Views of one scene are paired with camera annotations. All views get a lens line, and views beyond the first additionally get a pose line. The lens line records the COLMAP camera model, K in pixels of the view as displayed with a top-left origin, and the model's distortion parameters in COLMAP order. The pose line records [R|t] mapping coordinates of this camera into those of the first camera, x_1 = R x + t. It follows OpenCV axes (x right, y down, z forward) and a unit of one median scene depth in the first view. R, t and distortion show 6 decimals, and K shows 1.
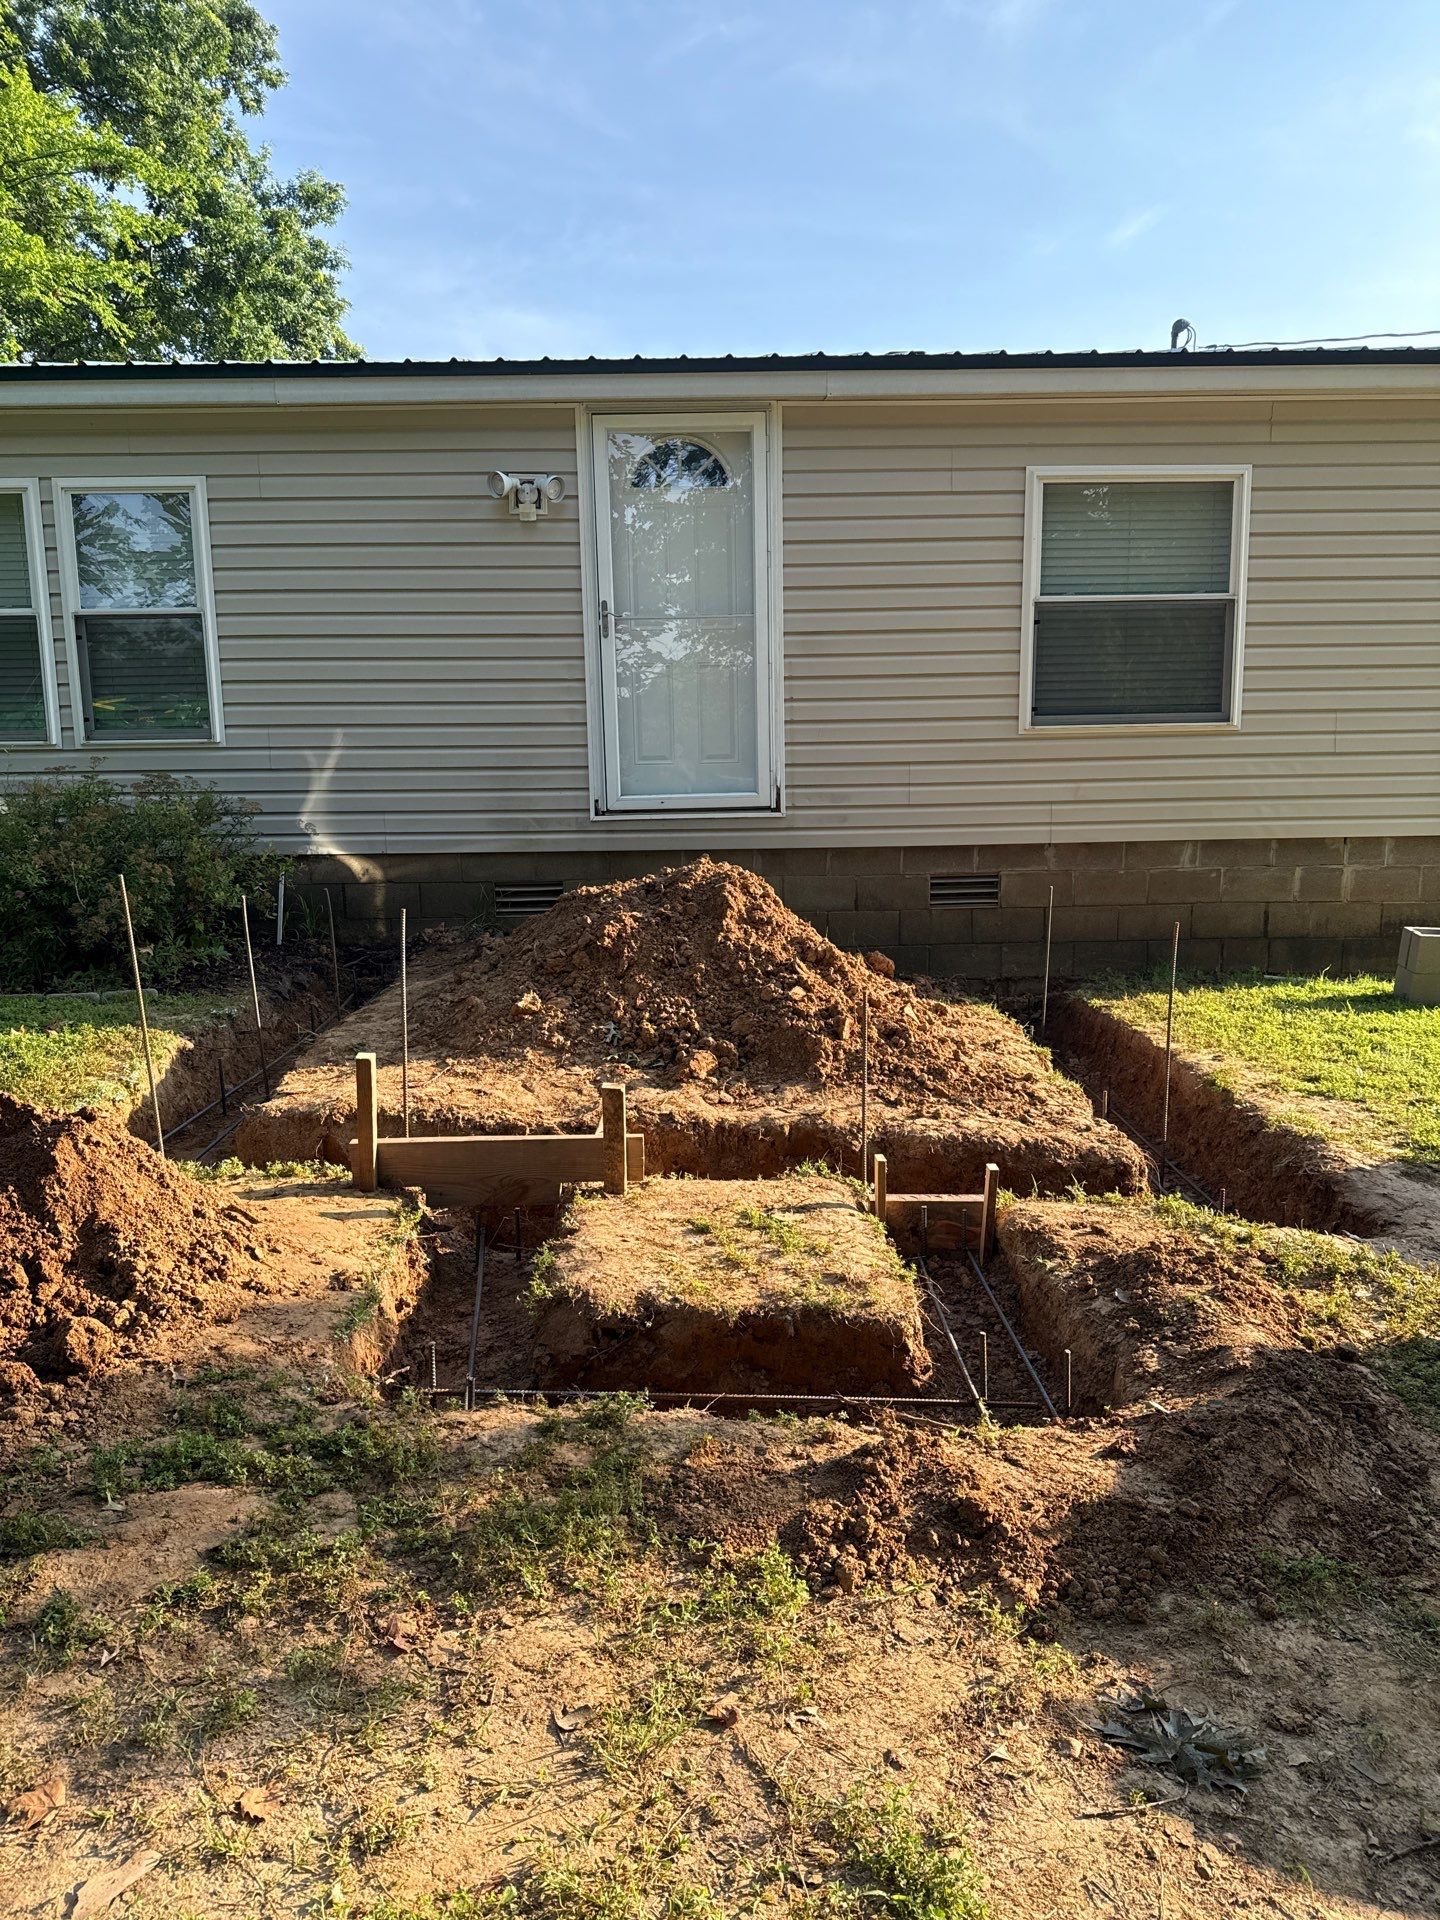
lens RADIAL K [[1285.5, 0, 721.6], [0, 1285.5, 917.6], [0, 0, 1]] dist [0.014244, -0.001408]
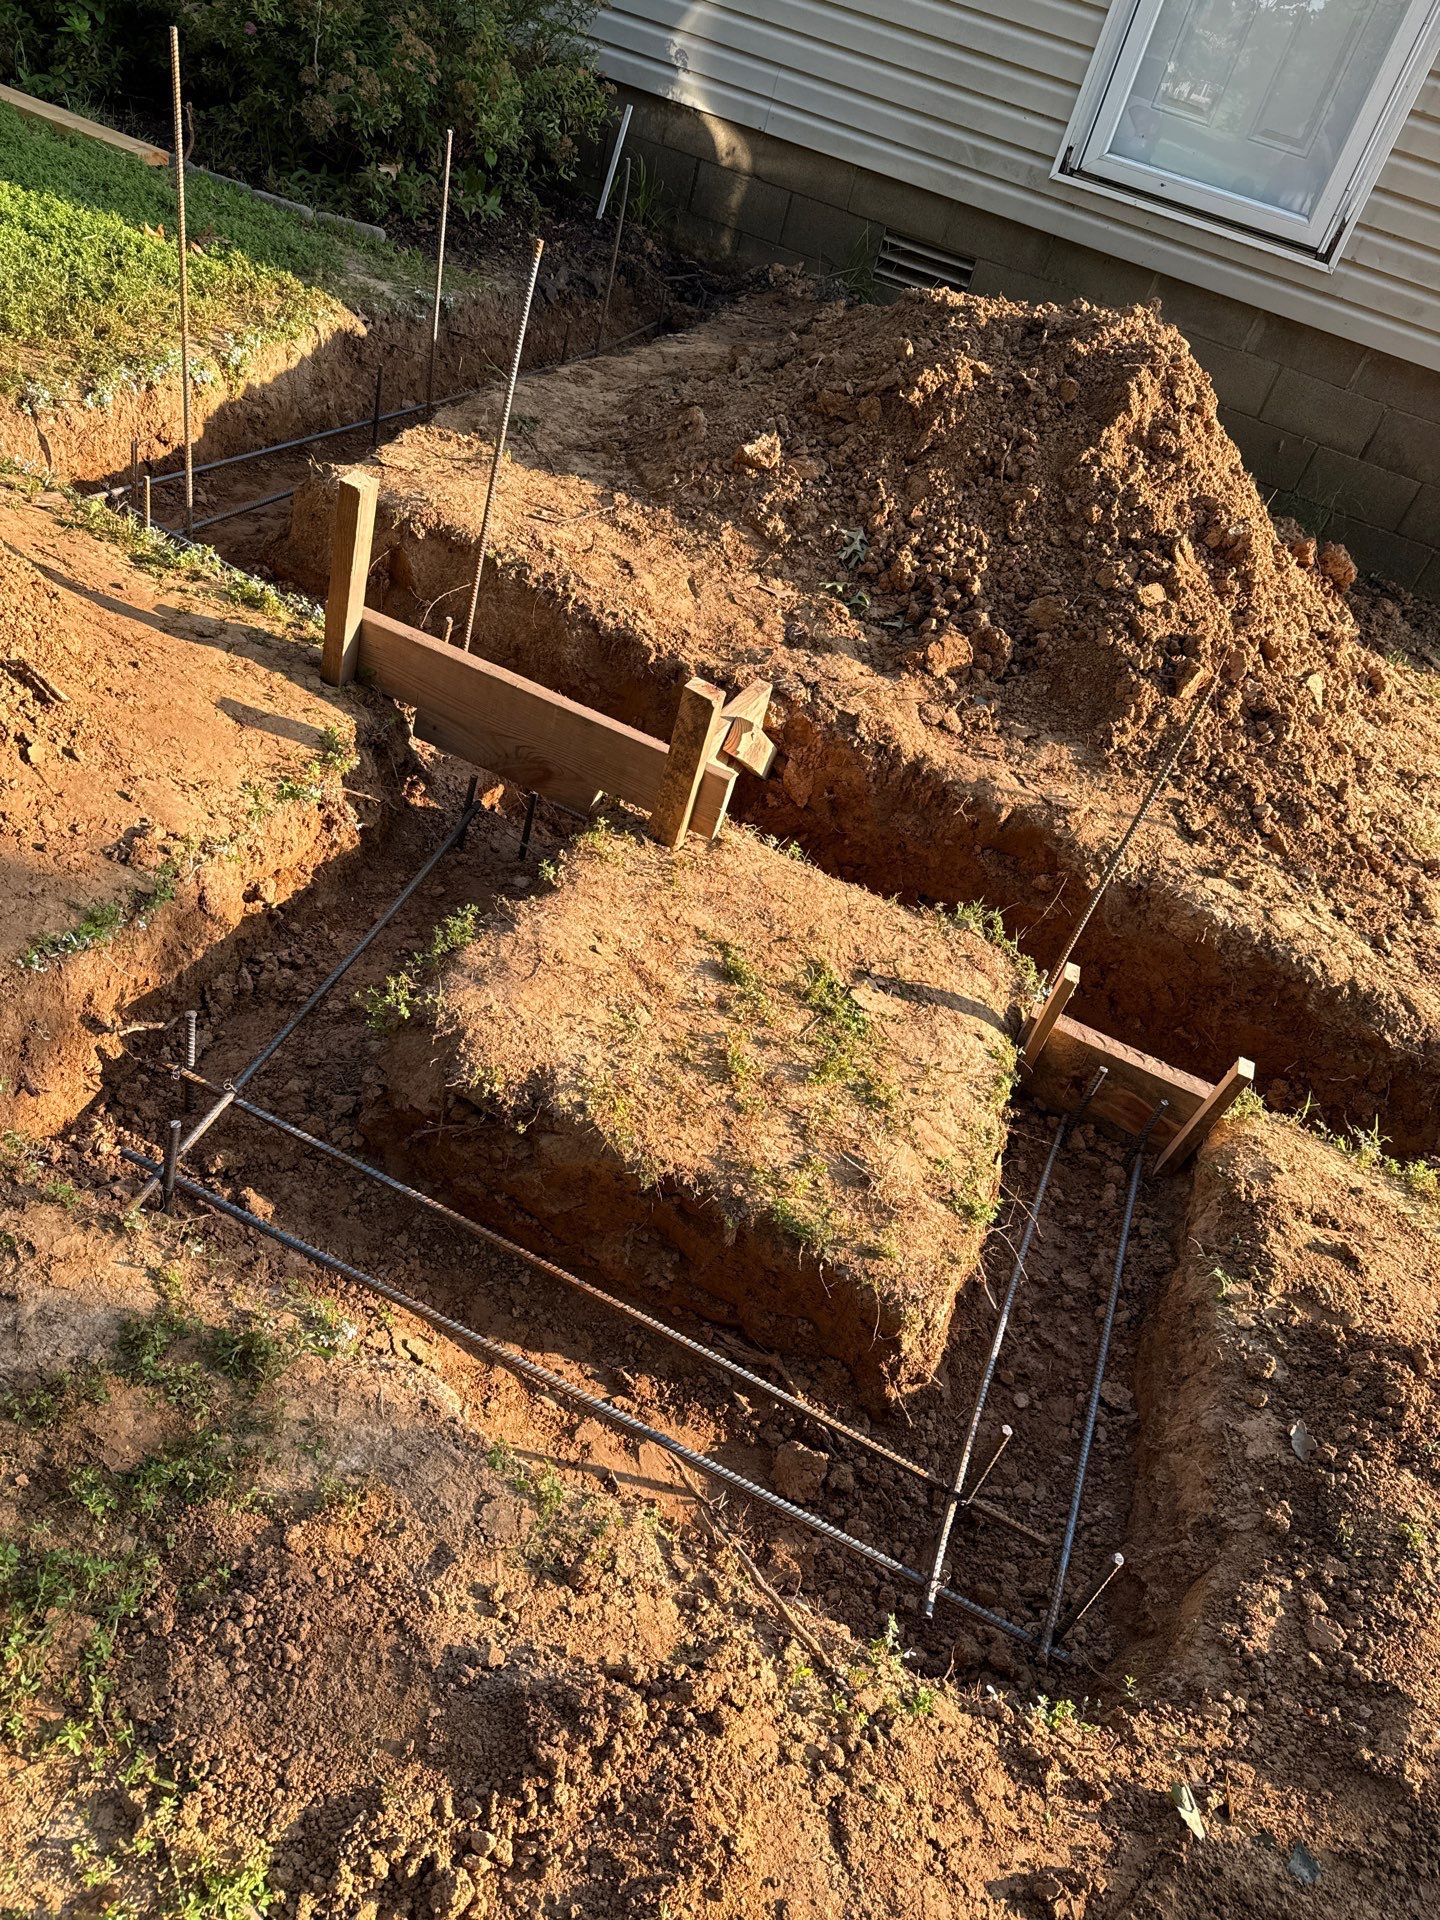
lens RADIAL K [[1392.0, 0, 667.6], [0, 1392.0, 1025.6], [0, 0, 1]] dist [0.069904, -0.128722]
pose [[0.887984, 0.433613, -0.153182, 0.051795], [-0.309267, 0.809590, 0.498916, -0.045484], [0.340351, -0.395655, 0.853005, 0.290557]]
